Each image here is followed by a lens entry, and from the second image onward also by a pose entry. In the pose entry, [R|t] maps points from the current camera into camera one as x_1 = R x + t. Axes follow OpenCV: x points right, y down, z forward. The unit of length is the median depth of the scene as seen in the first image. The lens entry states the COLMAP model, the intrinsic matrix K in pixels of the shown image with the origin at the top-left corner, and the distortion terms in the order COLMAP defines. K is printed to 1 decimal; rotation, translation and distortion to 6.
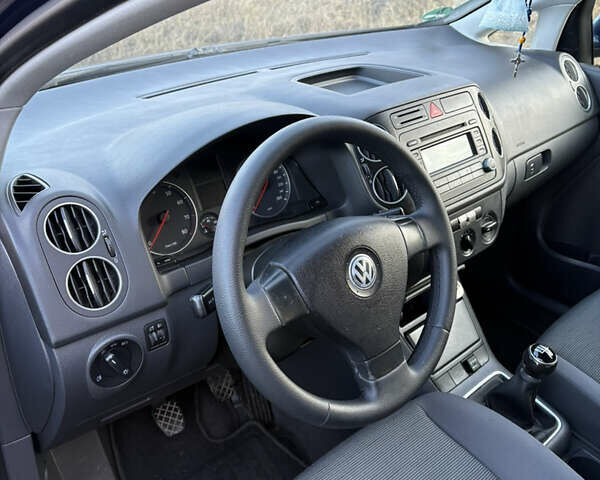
lens RADIAL K [[608.5, 0, 277.9], [0, 608.5, 240.5], [0, 0, 1]] dist [0.097111, -0.204617]
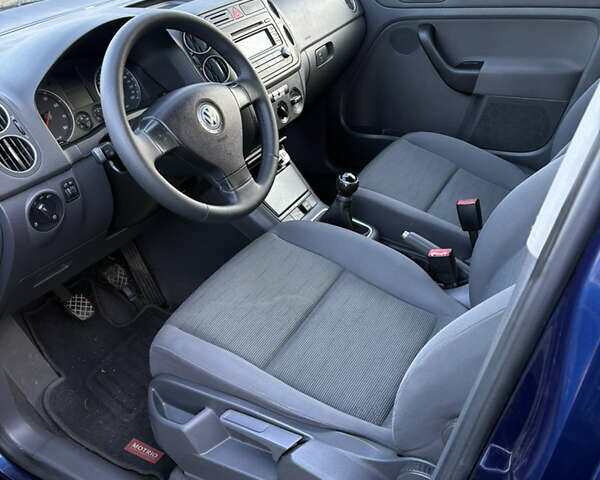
lens RADIAL K [[608.5, 0, 277.9], [0, 608.5, 240.5], [0, 0, 1]] dist [0.097111, -0.204617]
pose [[0.945994, -0.221212, 0.236984, -0.079654], [0.209020, 0.974975, 0.075723, 0.183123], [-0.247804, -0.022100, 0.968558, -0.300907]]
